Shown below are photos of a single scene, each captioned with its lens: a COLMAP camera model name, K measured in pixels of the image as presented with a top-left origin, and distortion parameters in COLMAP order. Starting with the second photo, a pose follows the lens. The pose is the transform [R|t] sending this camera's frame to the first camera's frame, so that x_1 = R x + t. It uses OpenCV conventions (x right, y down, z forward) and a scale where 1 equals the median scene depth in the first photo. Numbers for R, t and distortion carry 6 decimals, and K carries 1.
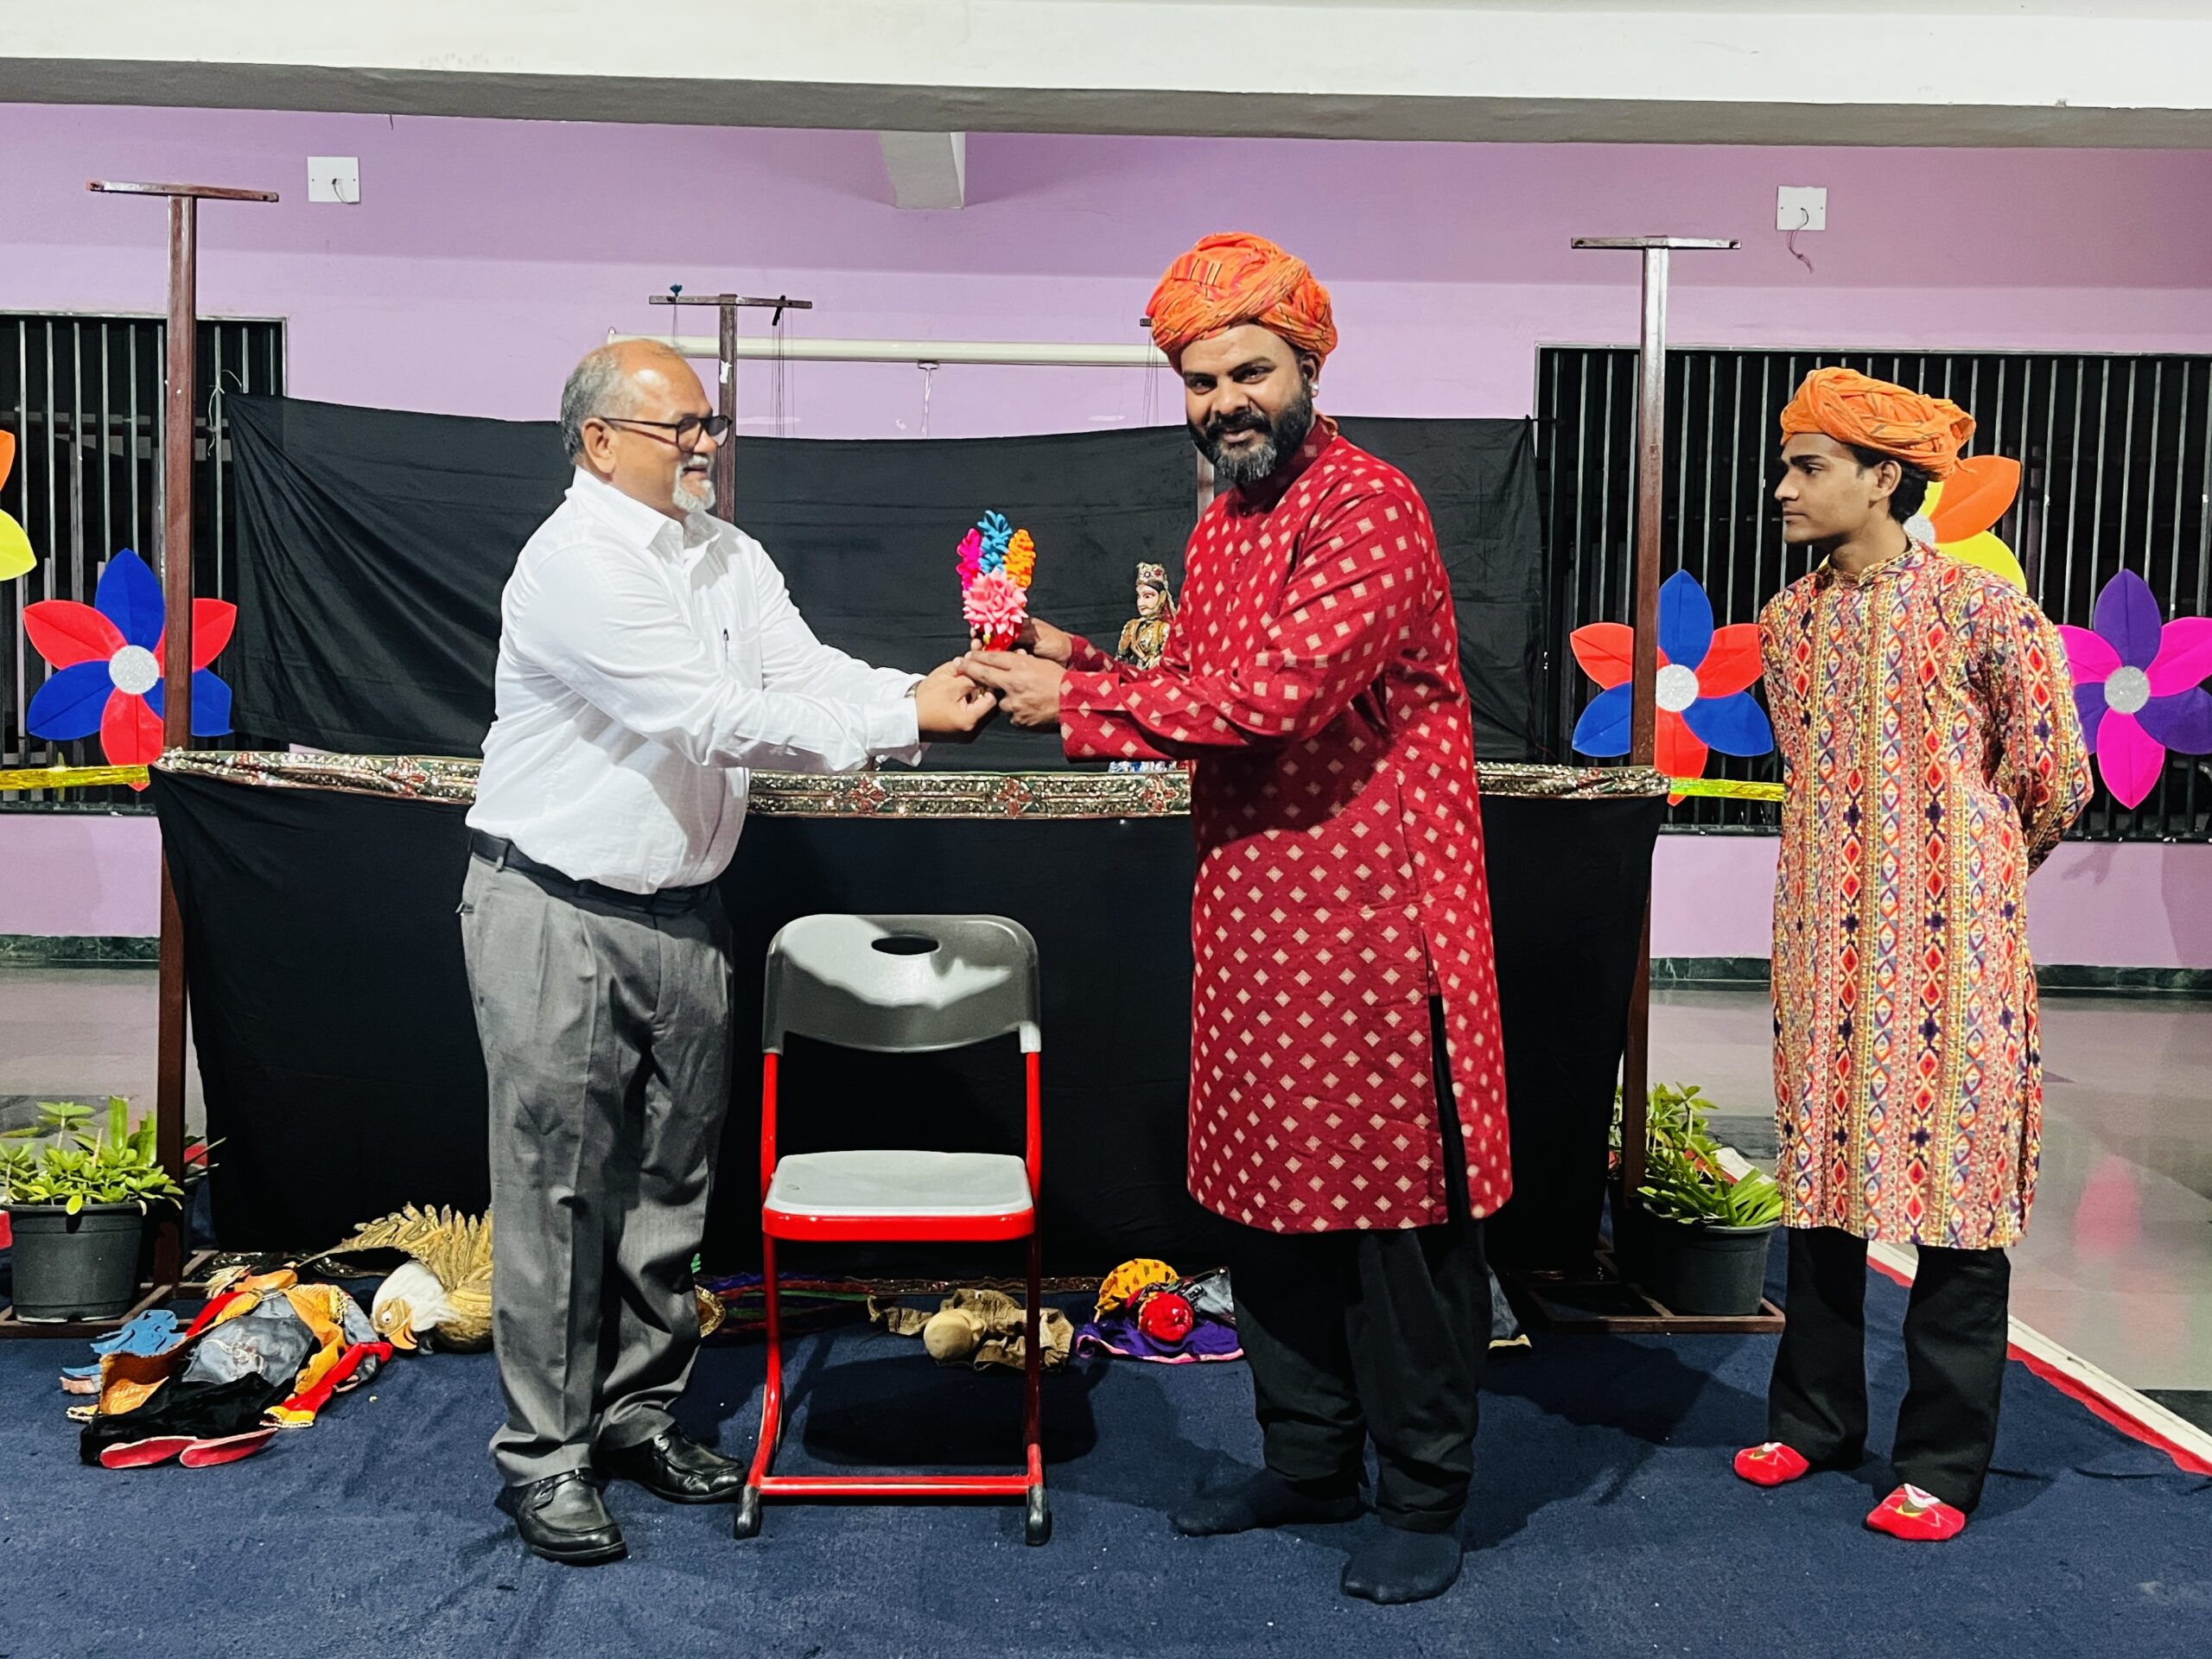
lens RADIAL K [[2034.6, 0, 1101.1], [0, 2034.6, 808.1], [0, 0, 1]] dist [0.028519, 0.000000]
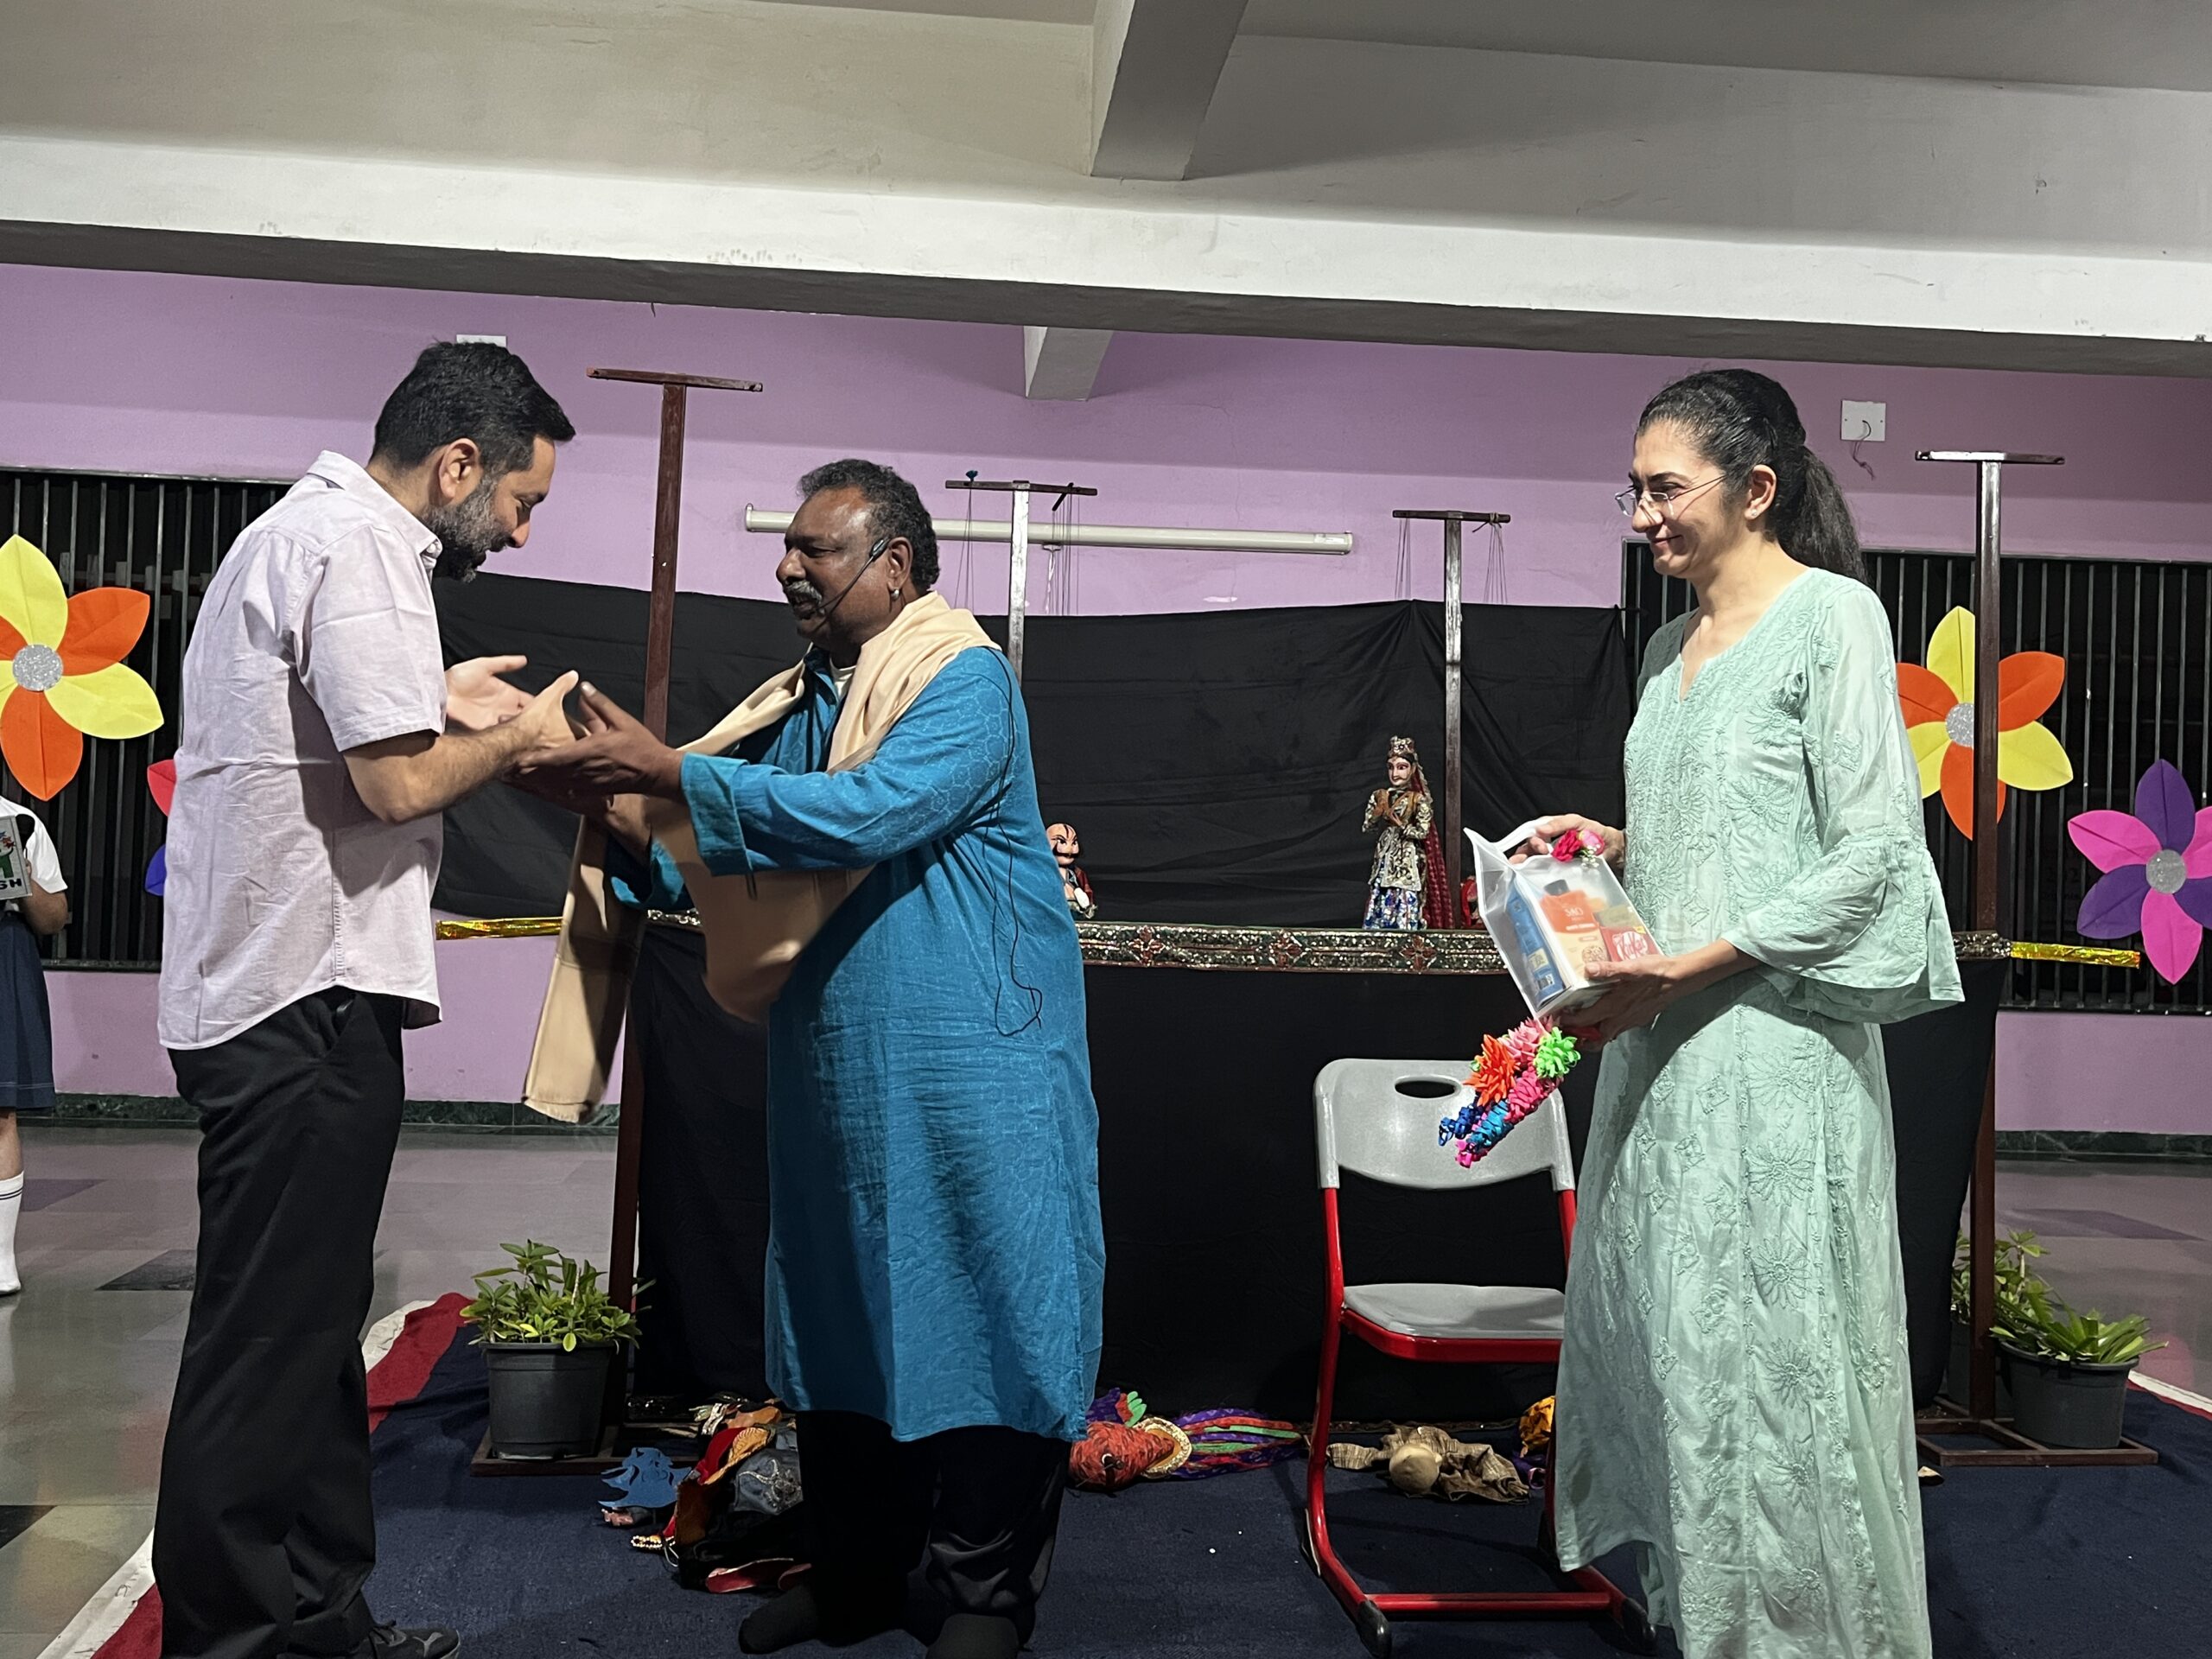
lens RADIAL K [[2034.6, 0, 1105.6], [0, 2034.6, 808.1], [0, 0, 1]] dist [0.028519, 0.000000]
pose [[0.997595, 0.013660, 0.067956, -0.186600], [-0.007844, 0.996339, -0.085131, 0.007106], [-0.068870, 0.084393, 0.994050, -0.036312]]
